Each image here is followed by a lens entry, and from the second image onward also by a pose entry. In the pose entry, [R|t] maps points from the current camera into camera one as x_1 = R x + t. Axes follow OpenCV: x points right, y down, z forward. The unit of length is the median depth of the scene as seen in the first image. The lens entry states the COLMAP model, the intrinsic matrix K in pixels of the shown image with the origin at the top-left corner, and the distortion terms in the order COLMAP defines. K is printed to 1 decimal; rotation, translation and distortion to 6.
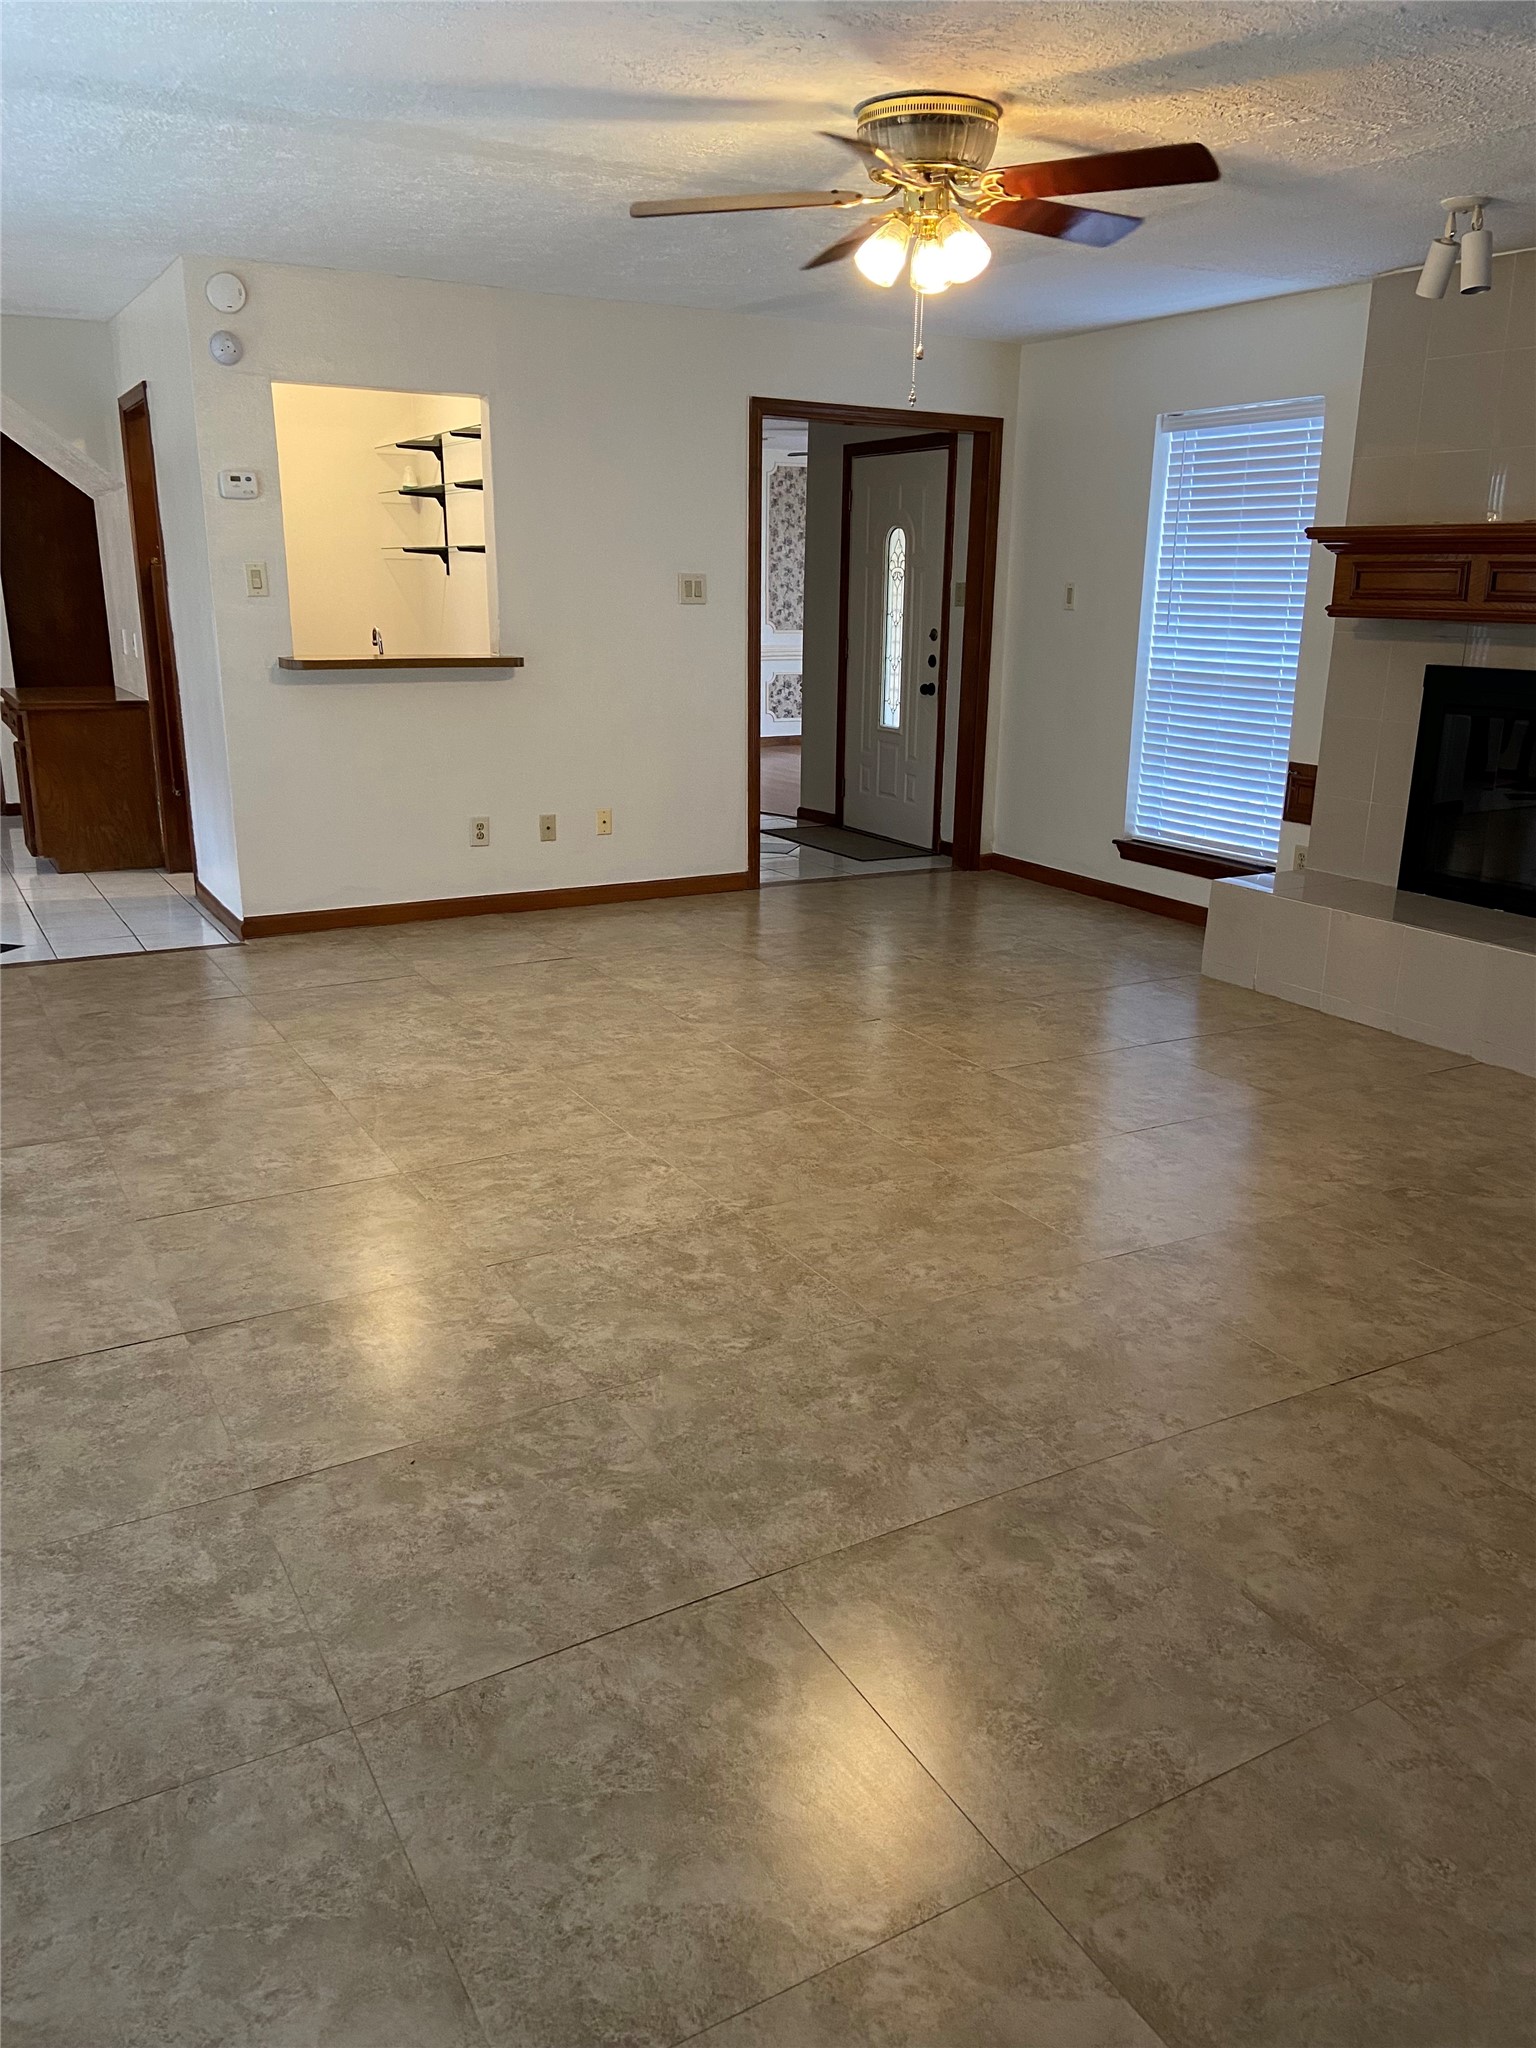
lens RADIAL K [[1544.8, 0, 767.0], [0, 1544.8, 1012.4], [0, 0, 1]] dist [0.066725, -0.046371]
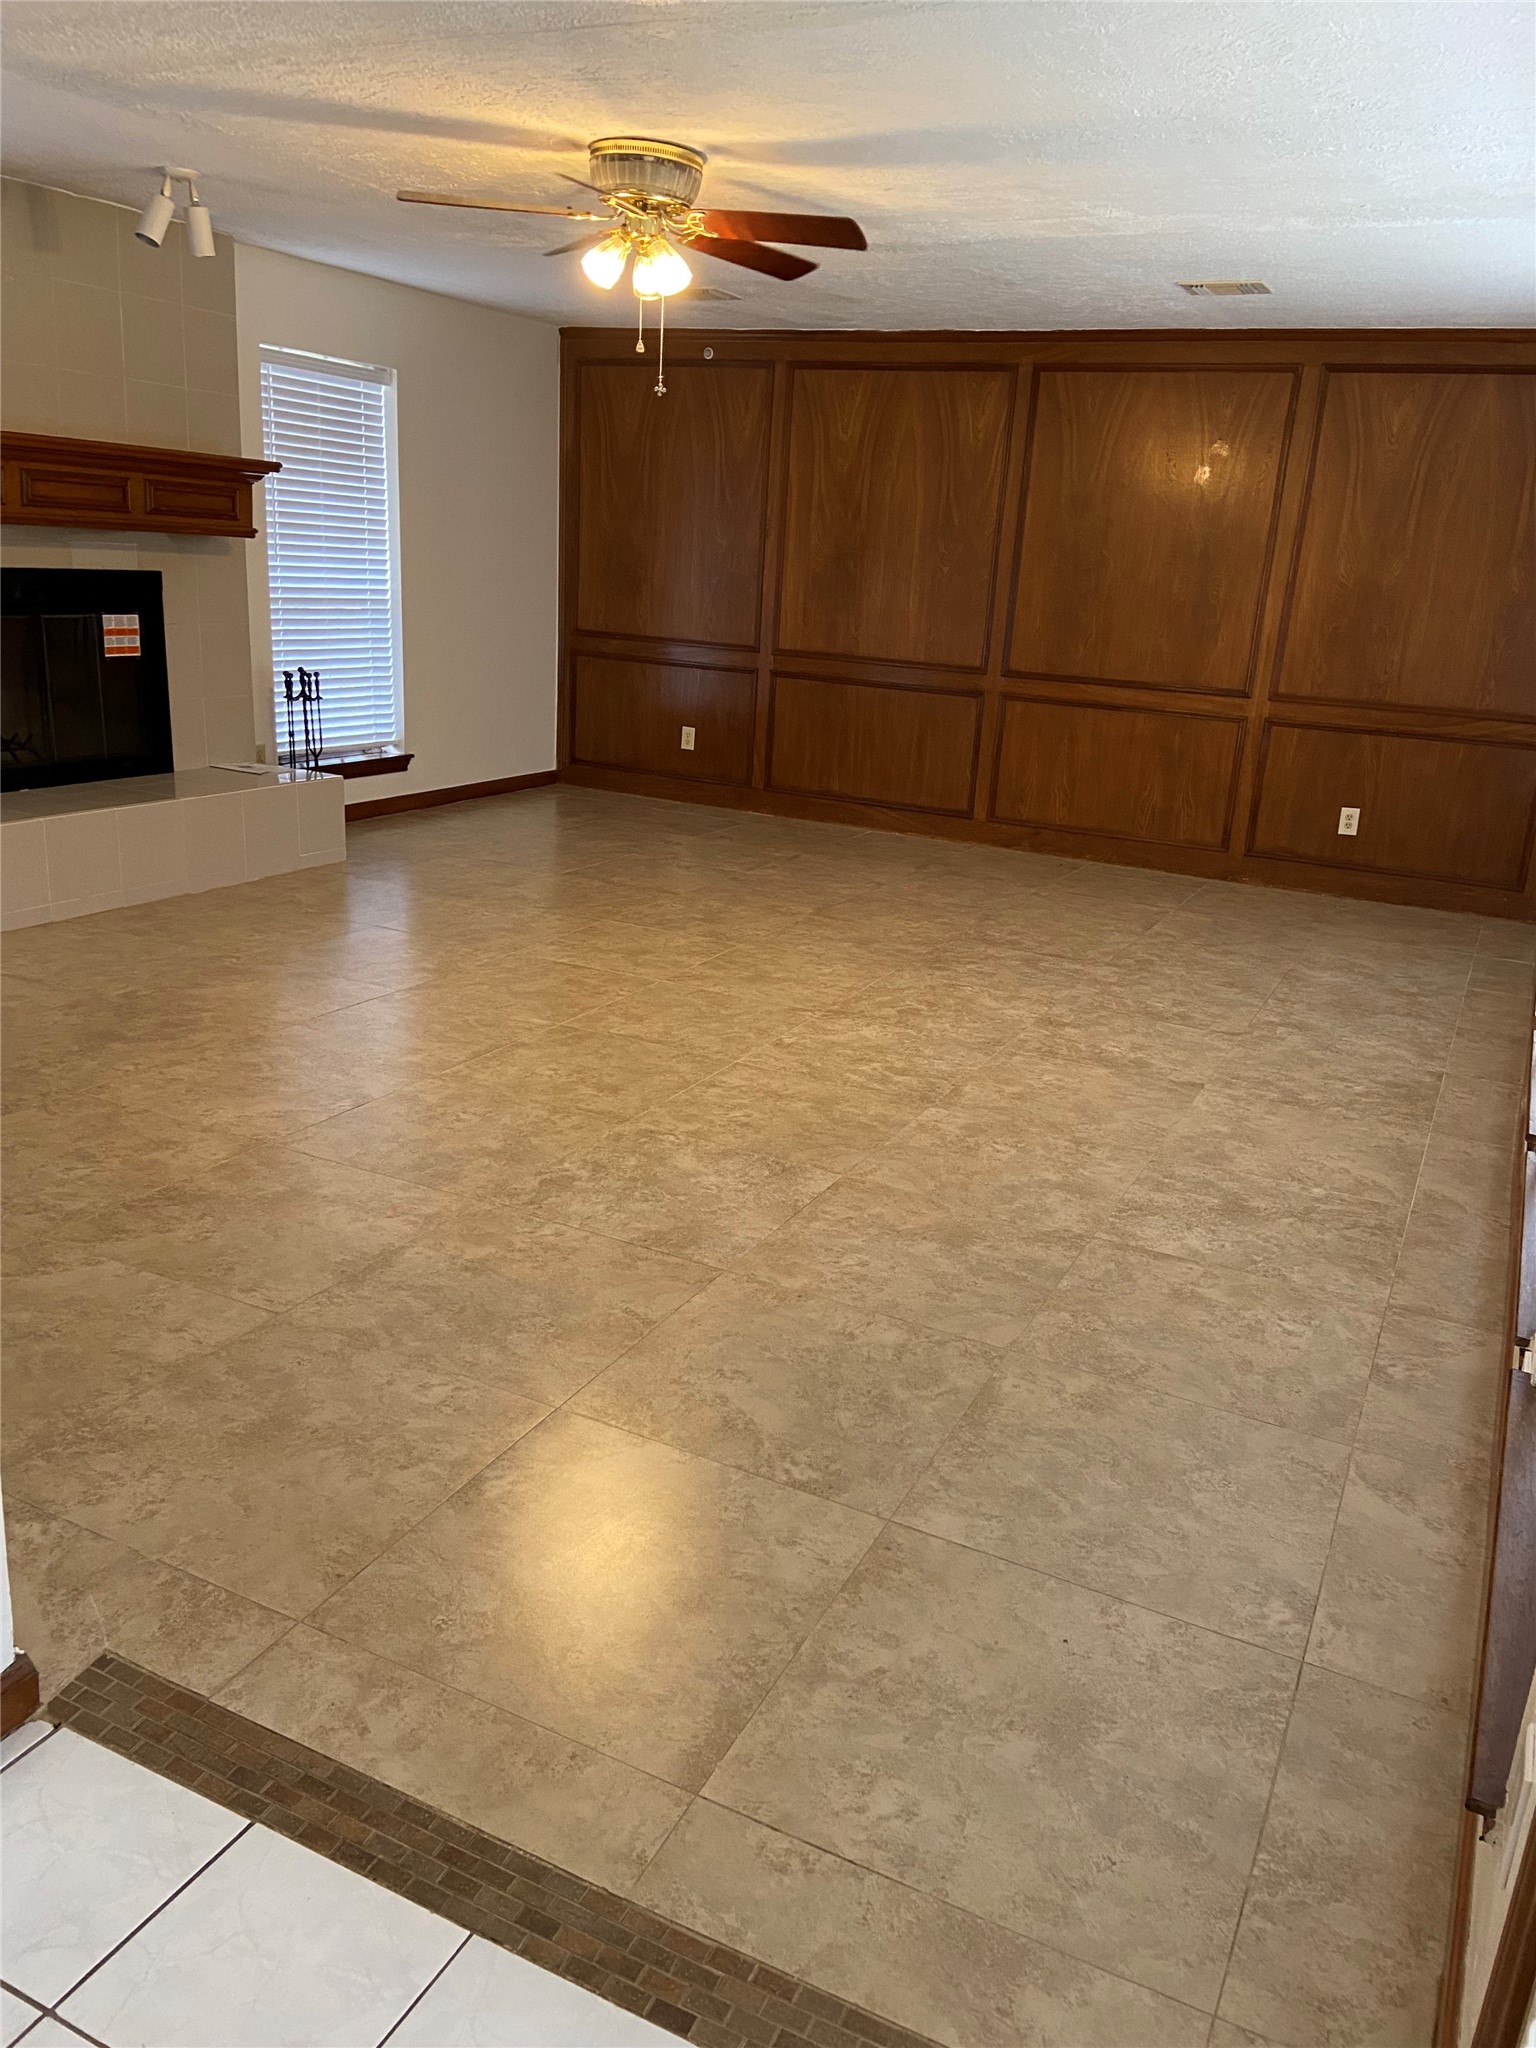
lens RADIAL K [[1544.8, 0, 769.7], [0, 1544.8, 1038.9], [0, 0, 1]] dist [0.066725, -0.046371]
pose [[-0.561411, -0.301878, 0.770511, -1.028142], [0.155968, 0.875804, 0.456772, -0.471631], [-0.812707, 0.376611, -0.444603, 1.597436]]
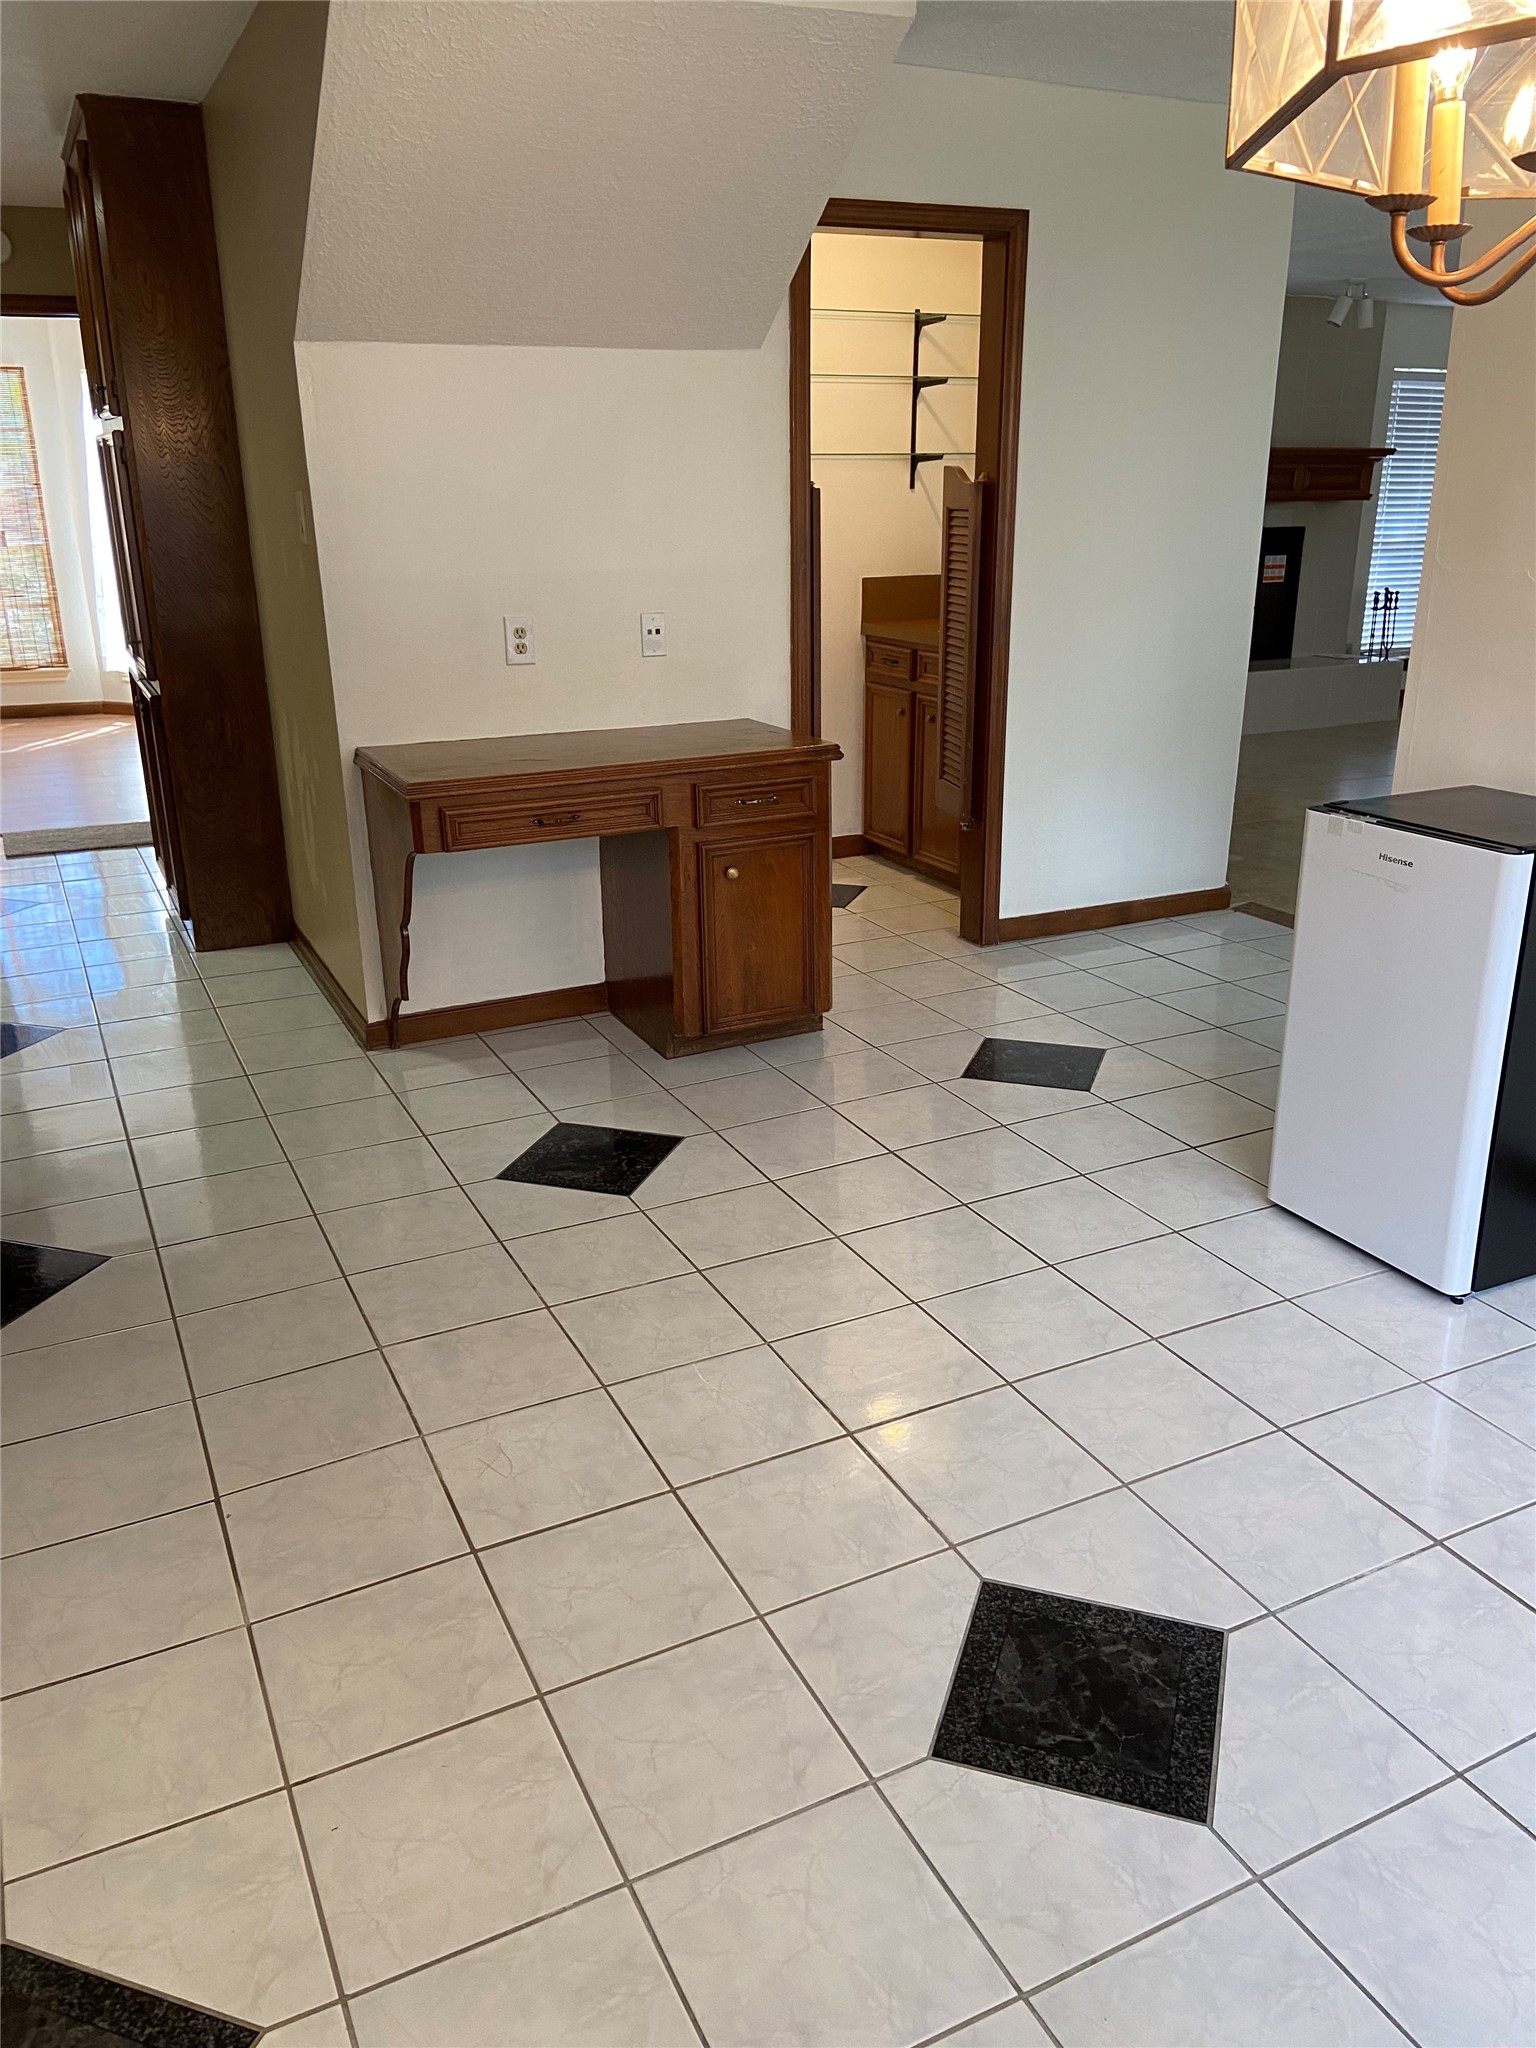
lens RADIAL K [[1544.8, 0, 768.2], [0, 1544.8, 1011.7], [0, 0, 1]] dist [0.066725, -0.046371]
pose [[0.054770, -0.334253, 0.940891, -1.939152], [0.282329, 0.909036, 0.306502, -0.558610], [-0.957753, 0.248854, 0.144157, 1.858968]]
